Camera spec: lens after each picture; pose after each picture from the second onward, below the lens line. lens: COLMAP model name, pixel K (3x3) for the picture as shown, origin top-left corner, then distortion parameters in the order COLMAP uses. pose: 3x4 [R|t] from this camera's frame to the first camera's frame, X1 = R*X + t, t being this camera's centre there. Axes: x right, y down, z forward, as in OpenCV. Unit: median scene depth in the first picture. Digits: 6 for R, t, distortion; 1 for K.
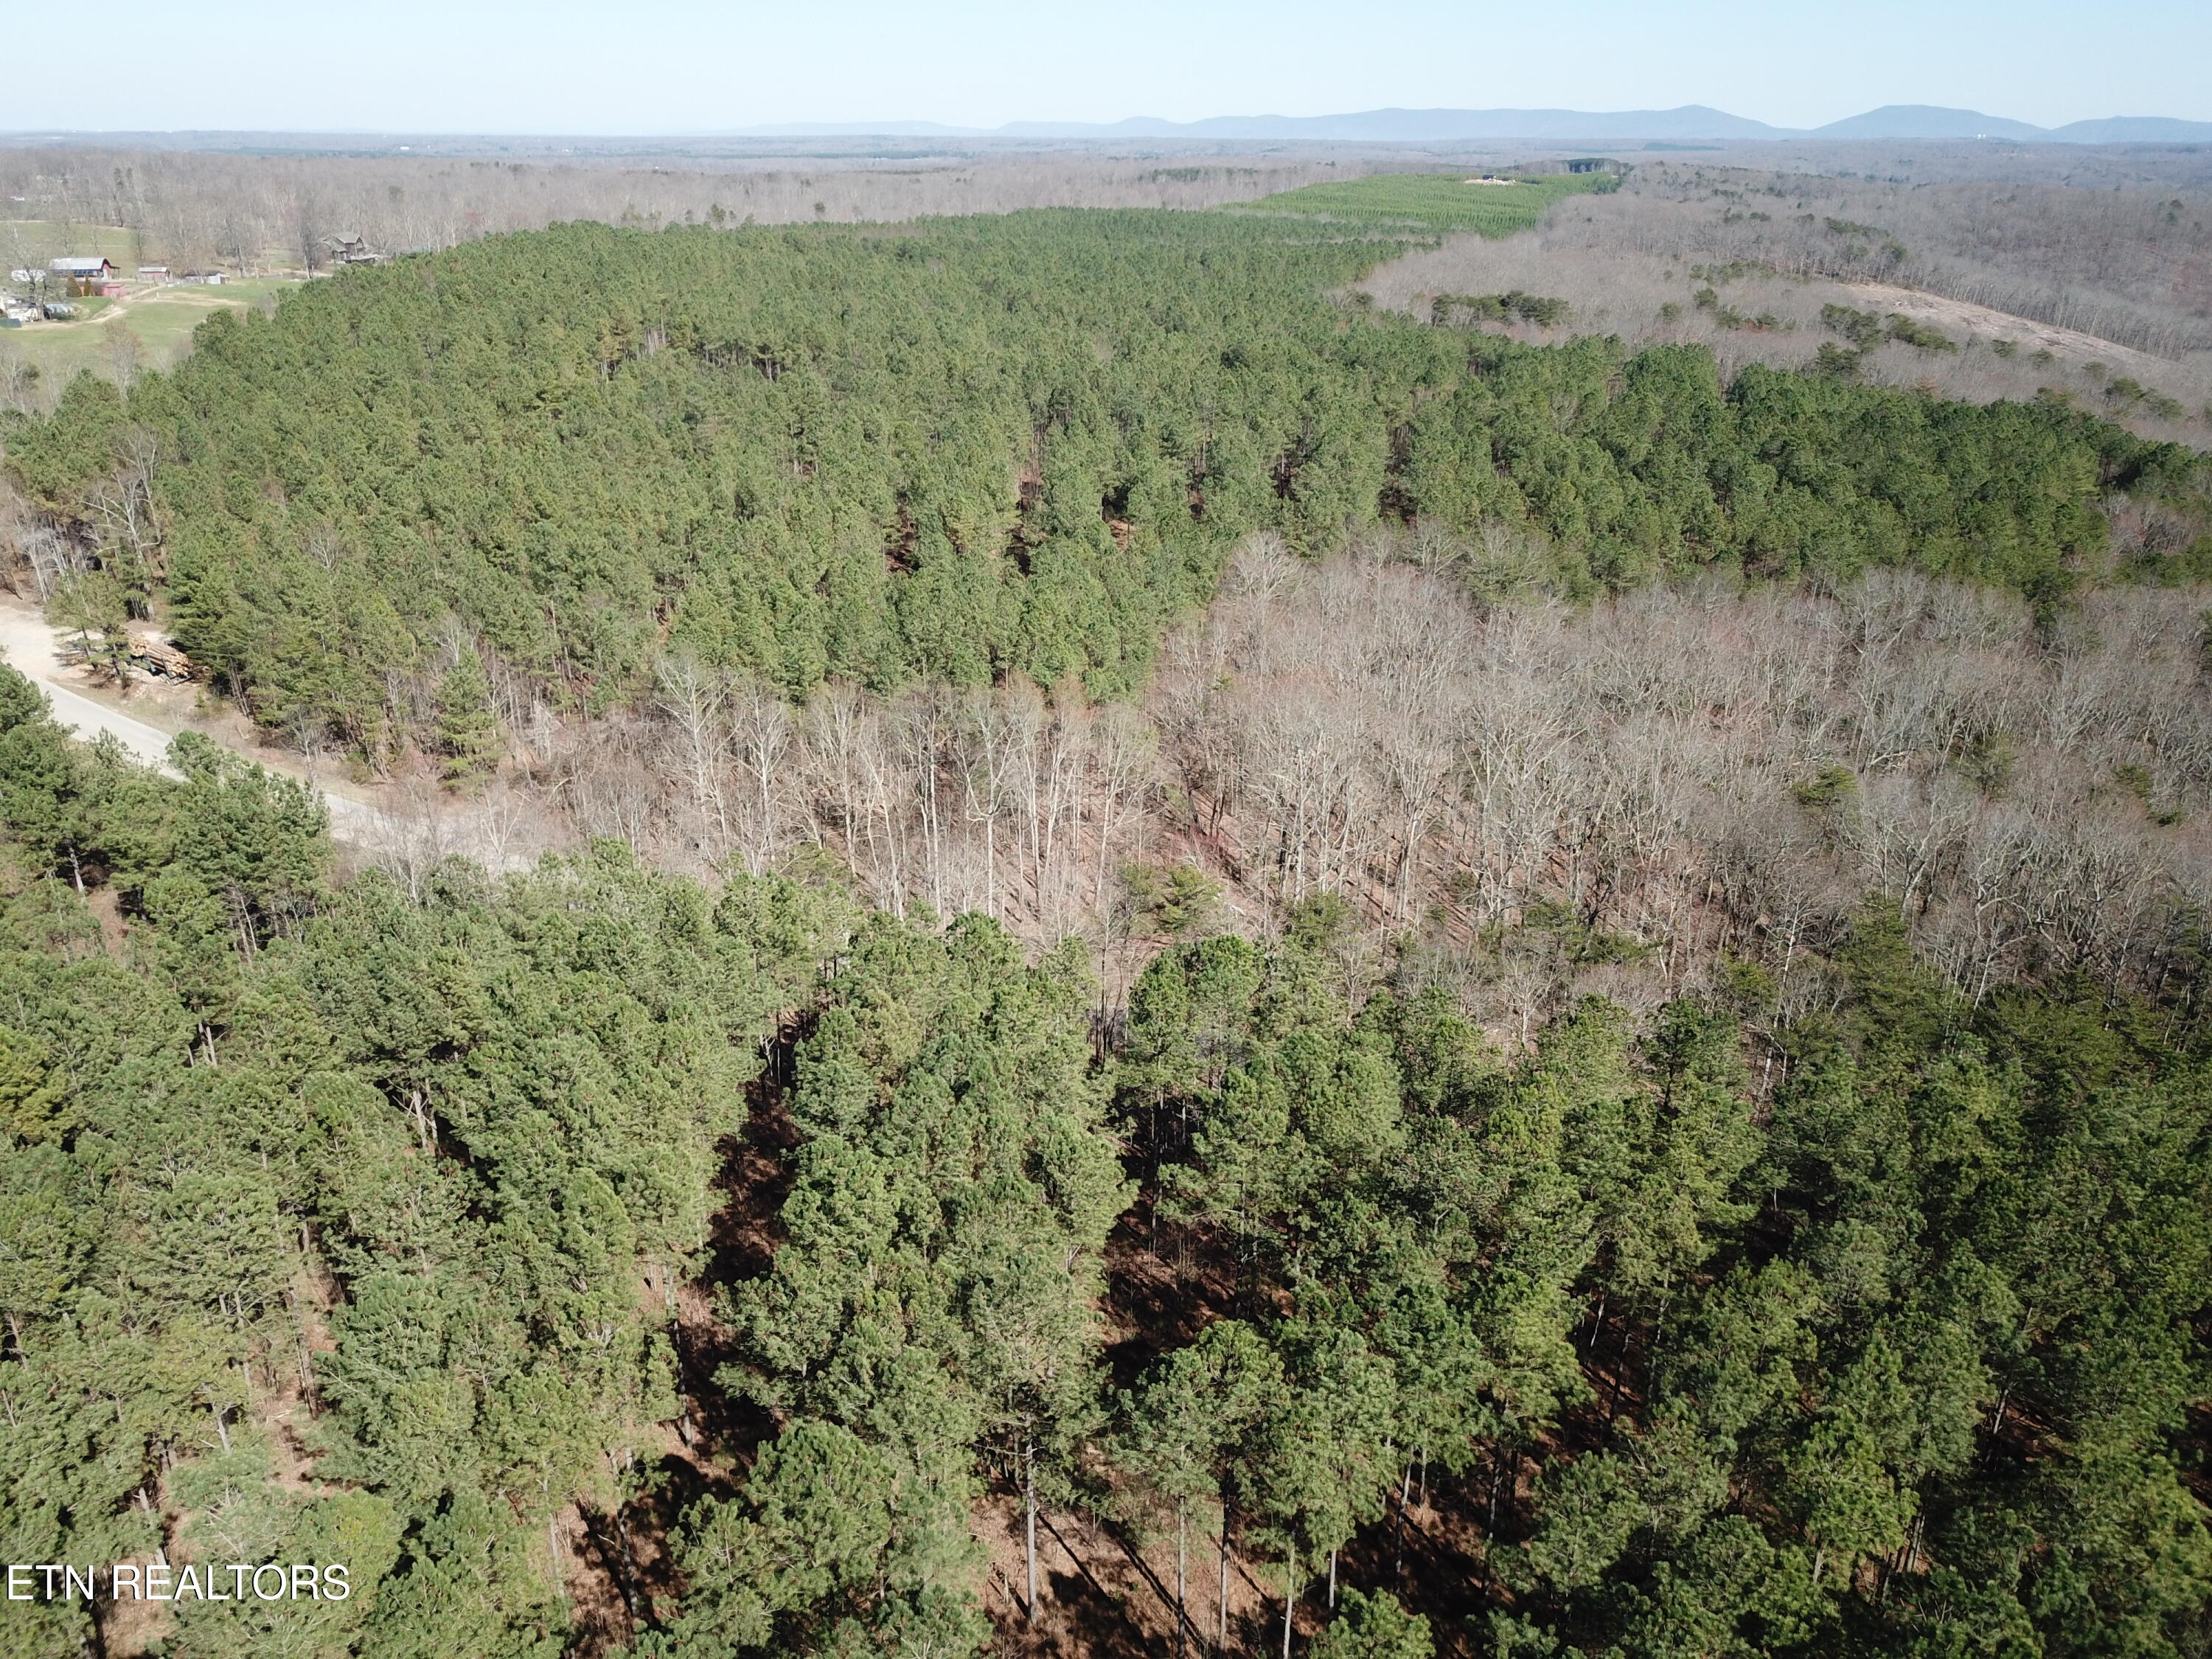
lens RADIAL K [[1704.3, 0, 1100.6], [0, 1704.3, 829.6], [0, 0, 1]] dist [0.013060, -0.013661]
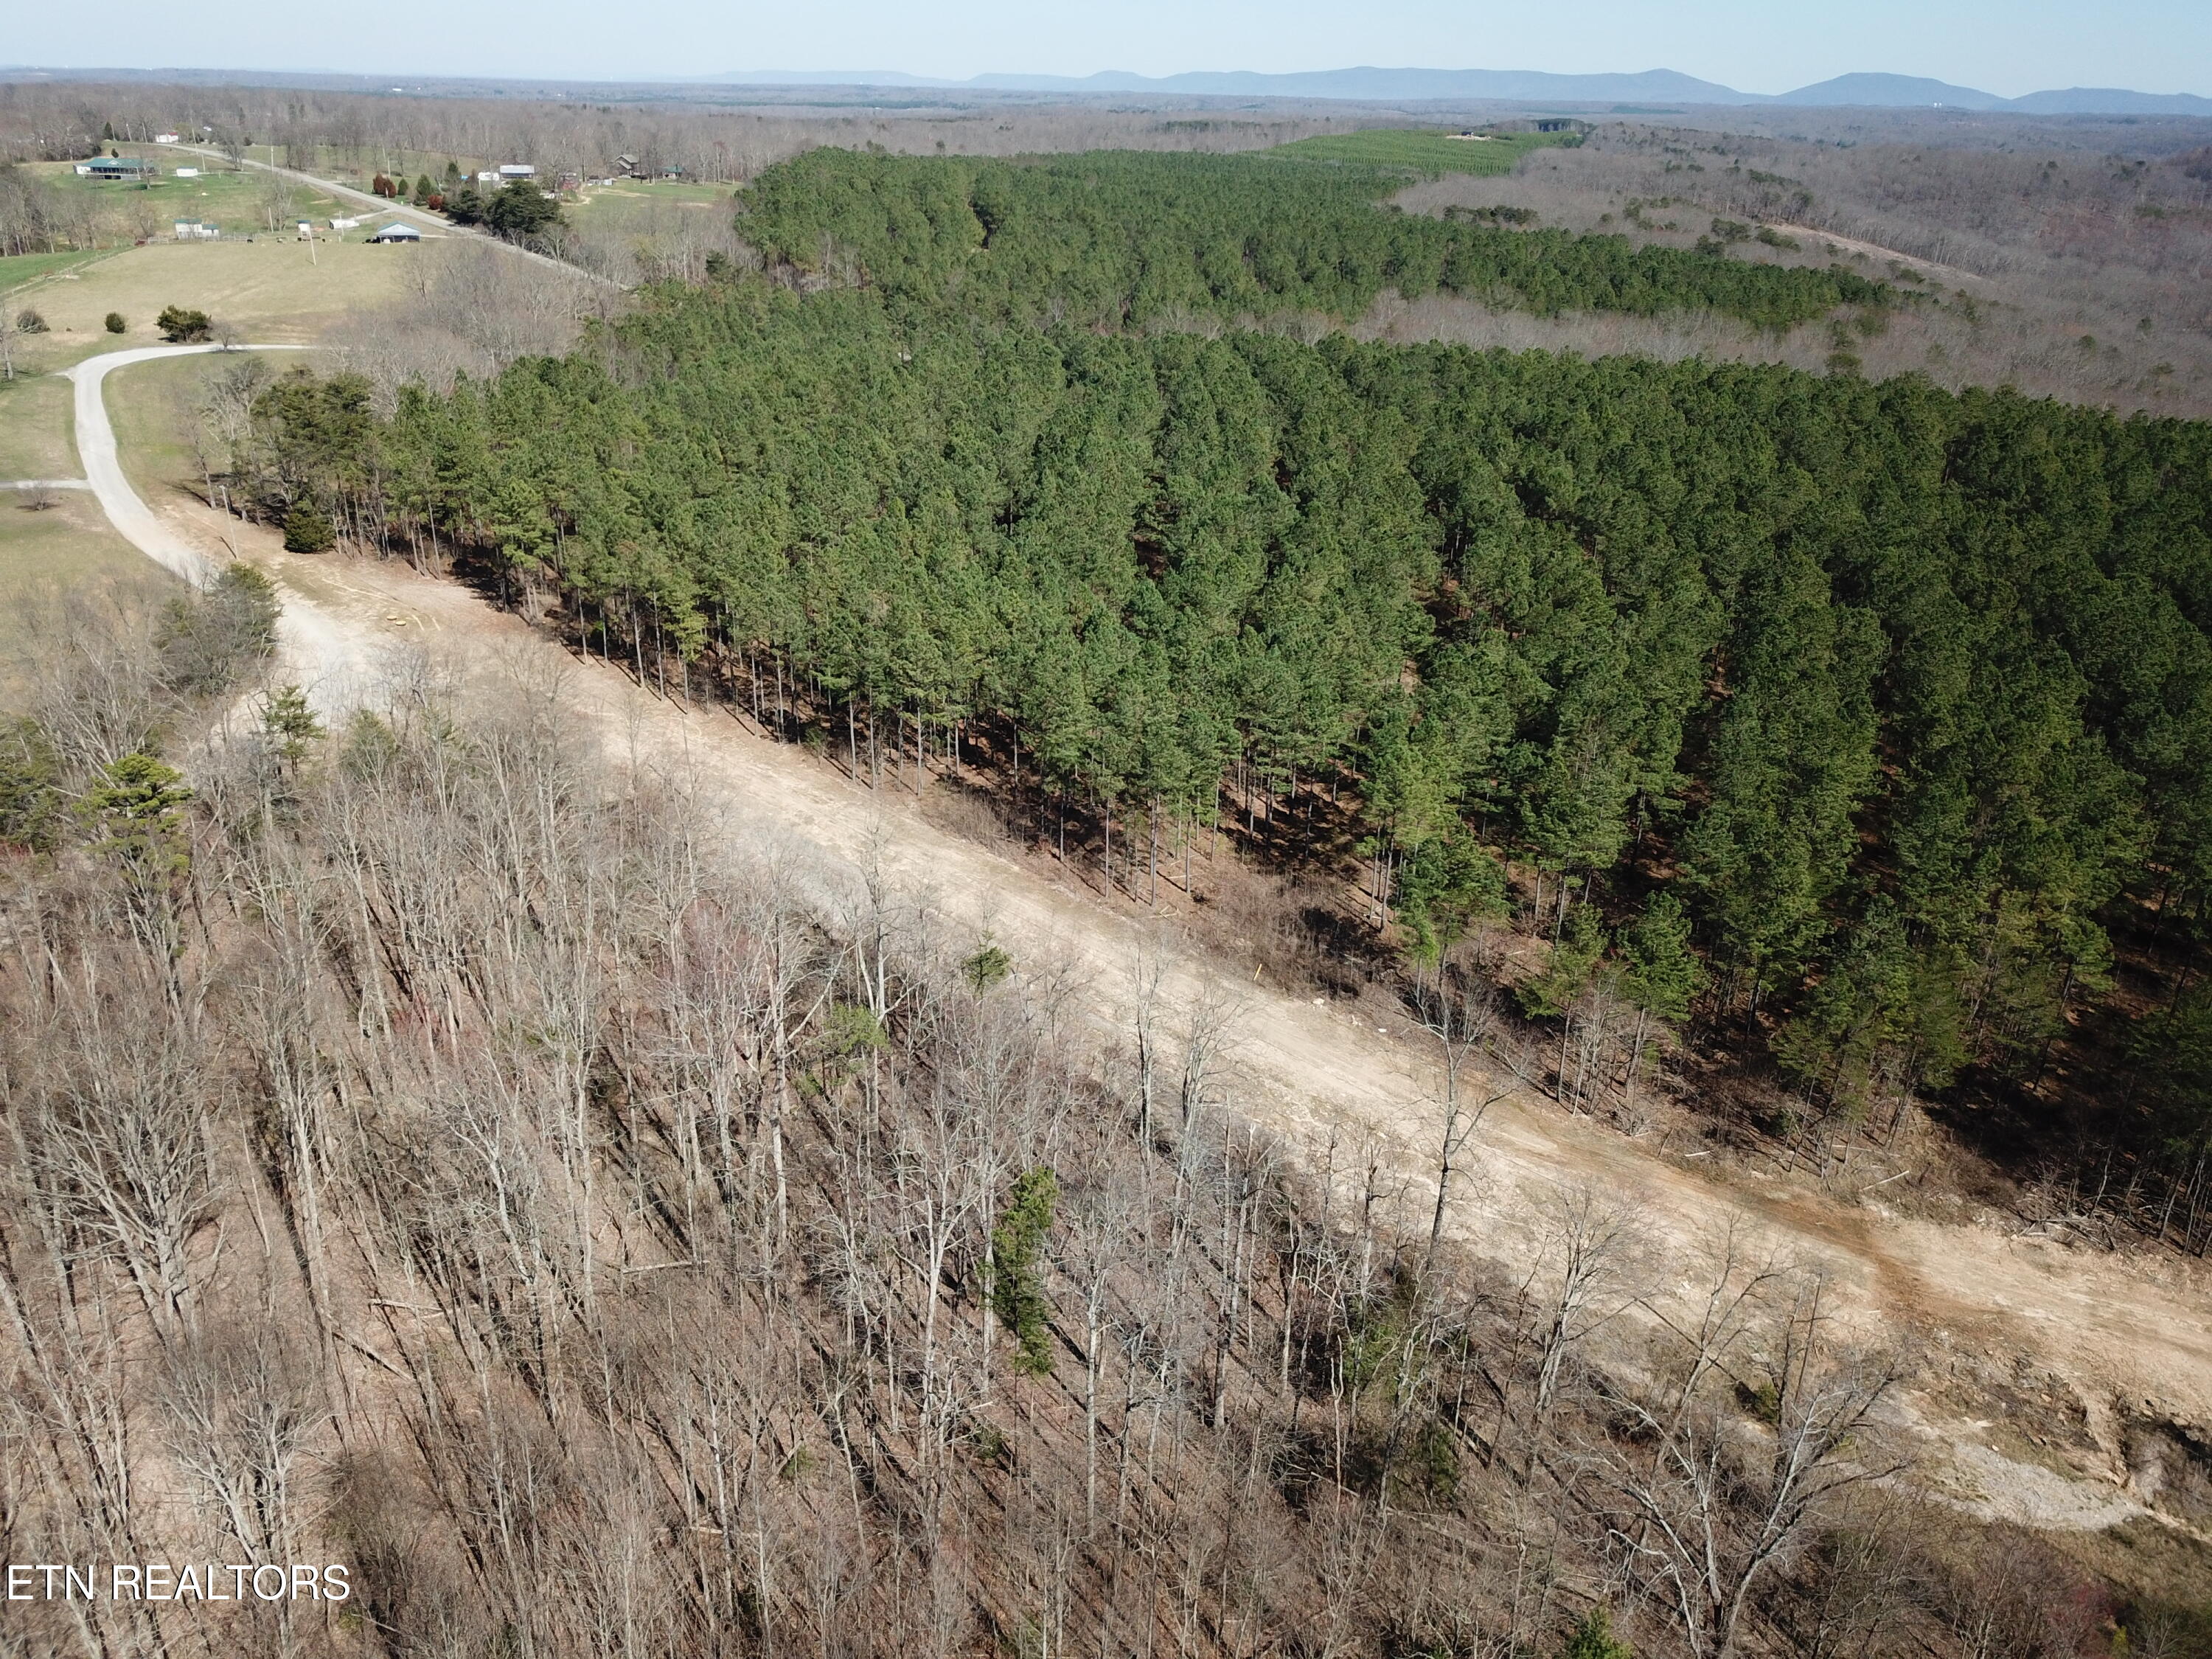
lens RADIAL K [[1704.3, 0, 1106.7], [0, 1704.3, 835.0], [0, 0, 1]] dist [0.013060, -0.013661]
pose [[0.999658, 0.006608, 0.025315, -0.319921], [-0.007256, 0.999647, 0.025574, 0.476291], [-0.025137, -0.025749, 0.999352, -1.166218]]
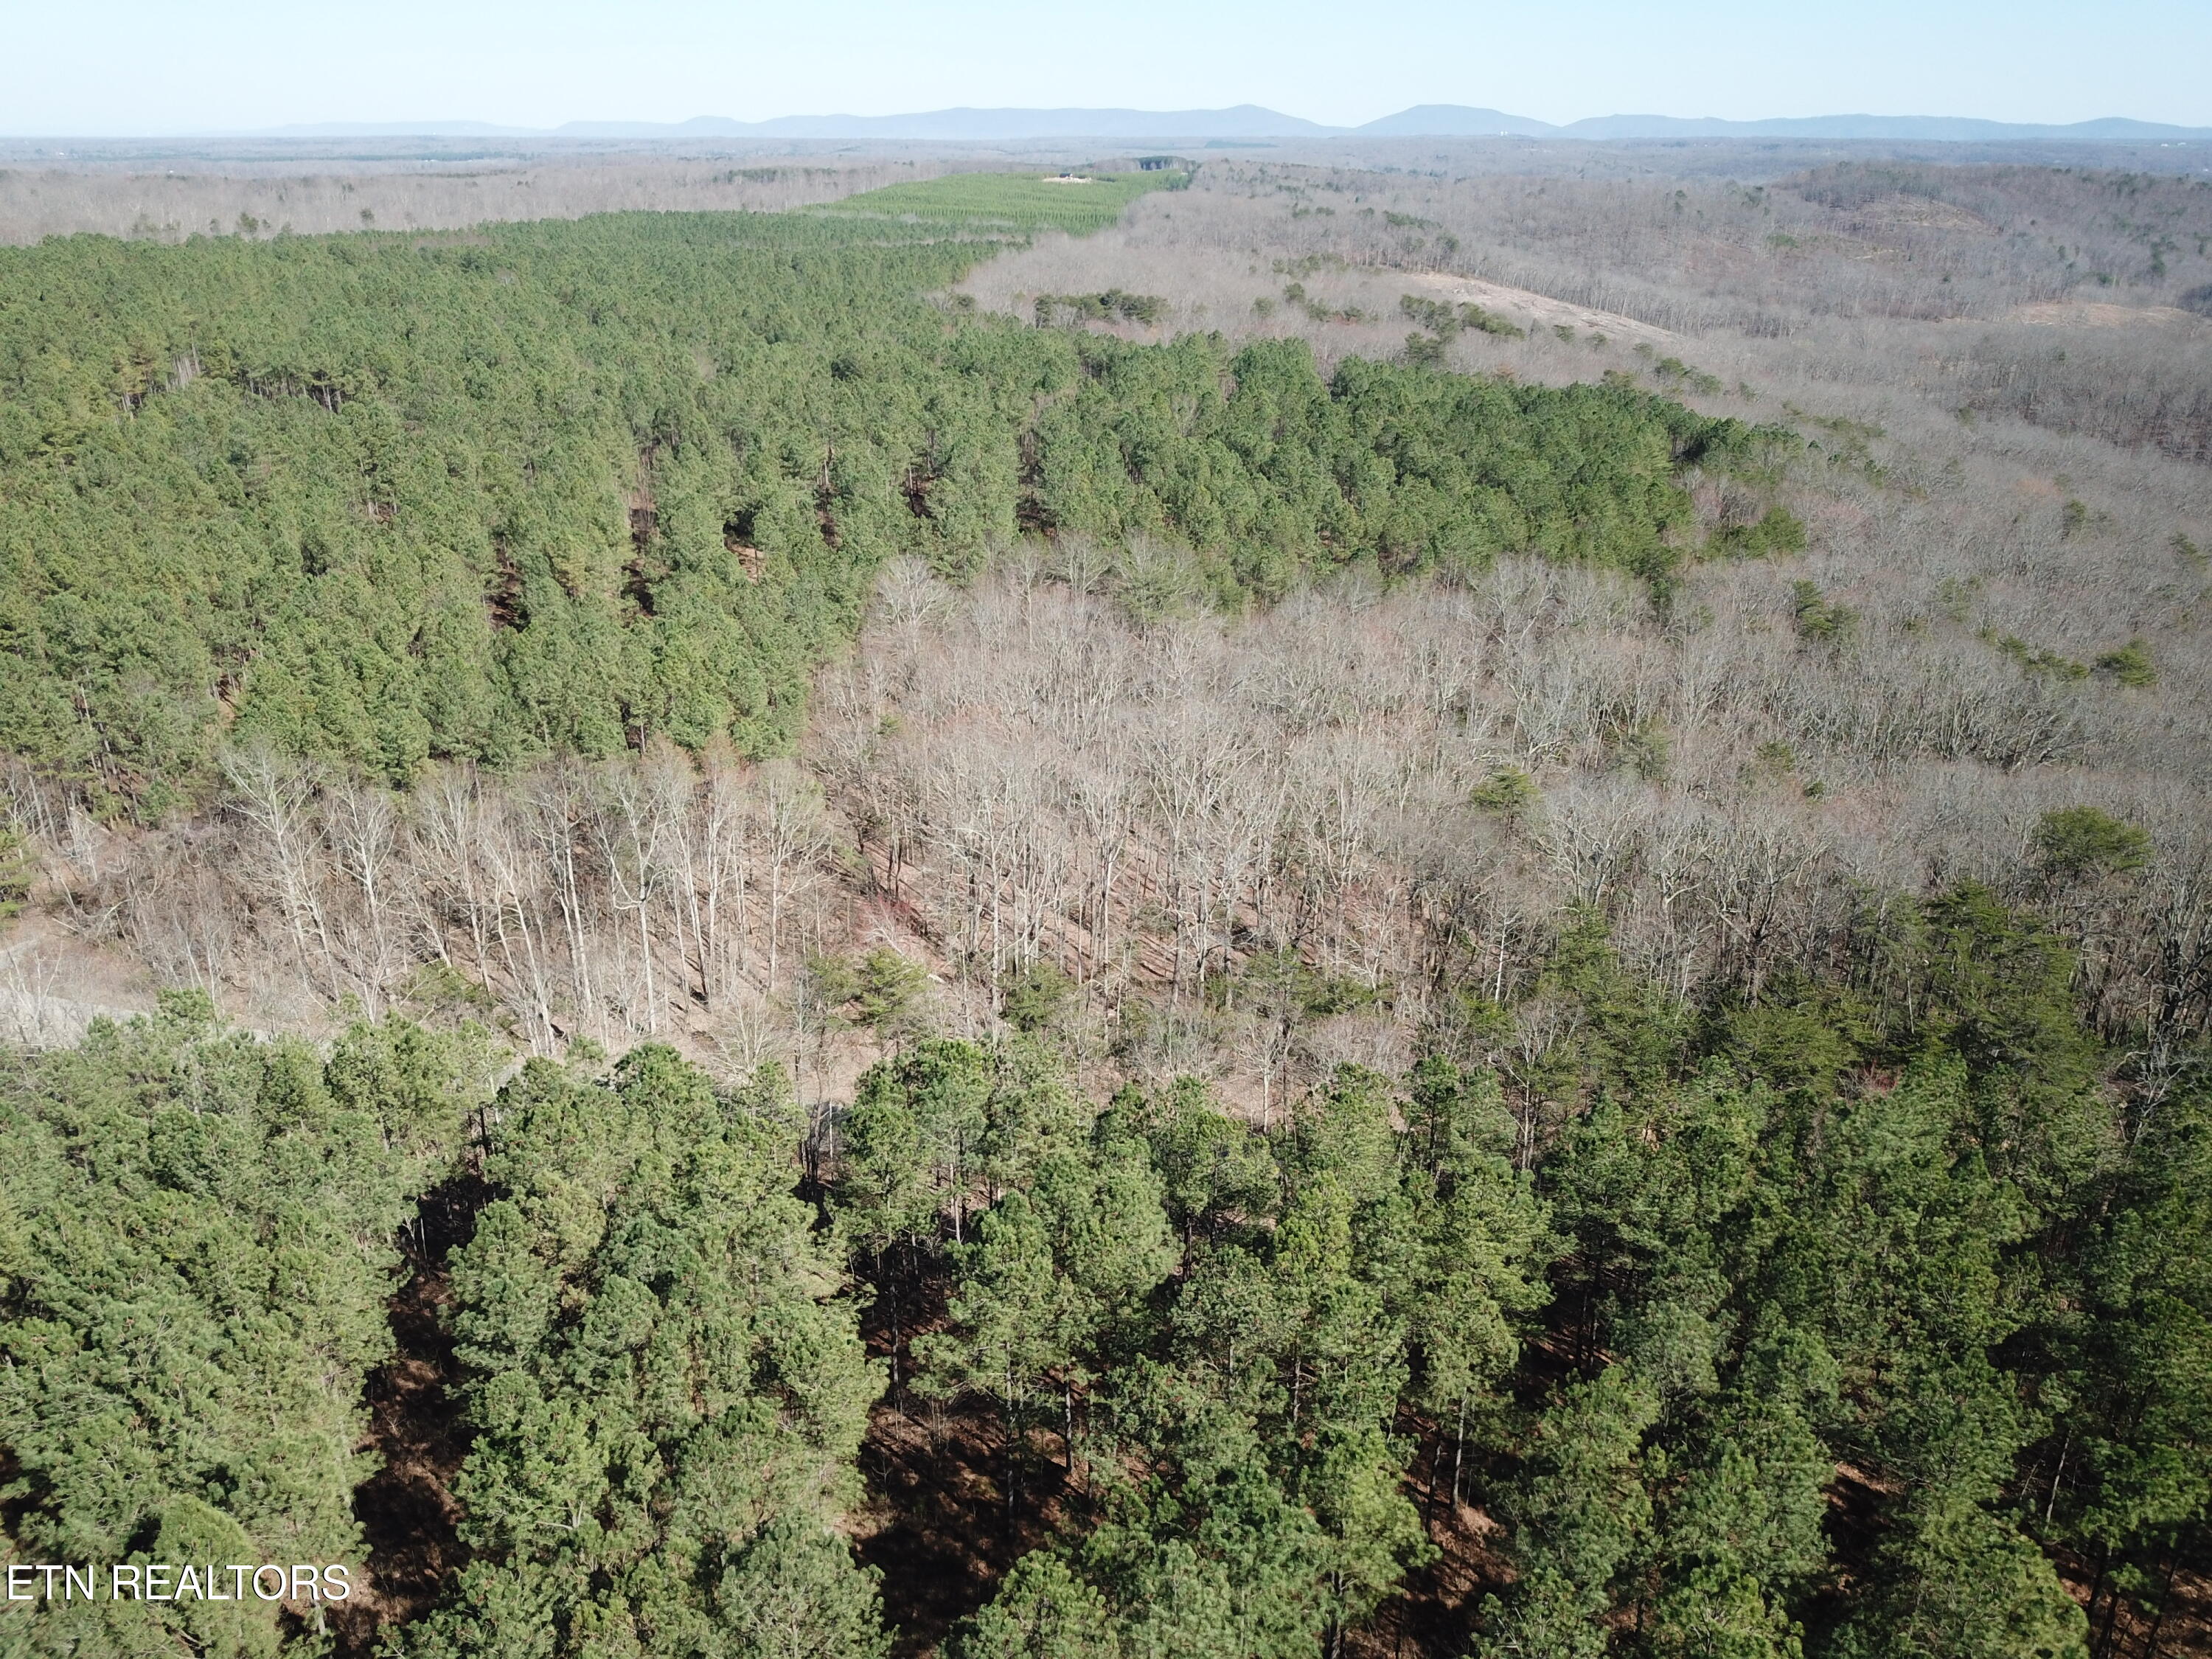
lens RADIAL K [[1704.3, 0, 1104.4], [0, 1704.3, 832.2], [0, 0, 1]] dist [0.013060, -0.013661]
pose [[0.972943, -0.091047, 0.212351, -0.012873], [0.090672, 0.995814, 0.011522, -0.024926], [-0.212511, 0.008044, 0.977125, 0.058658]]
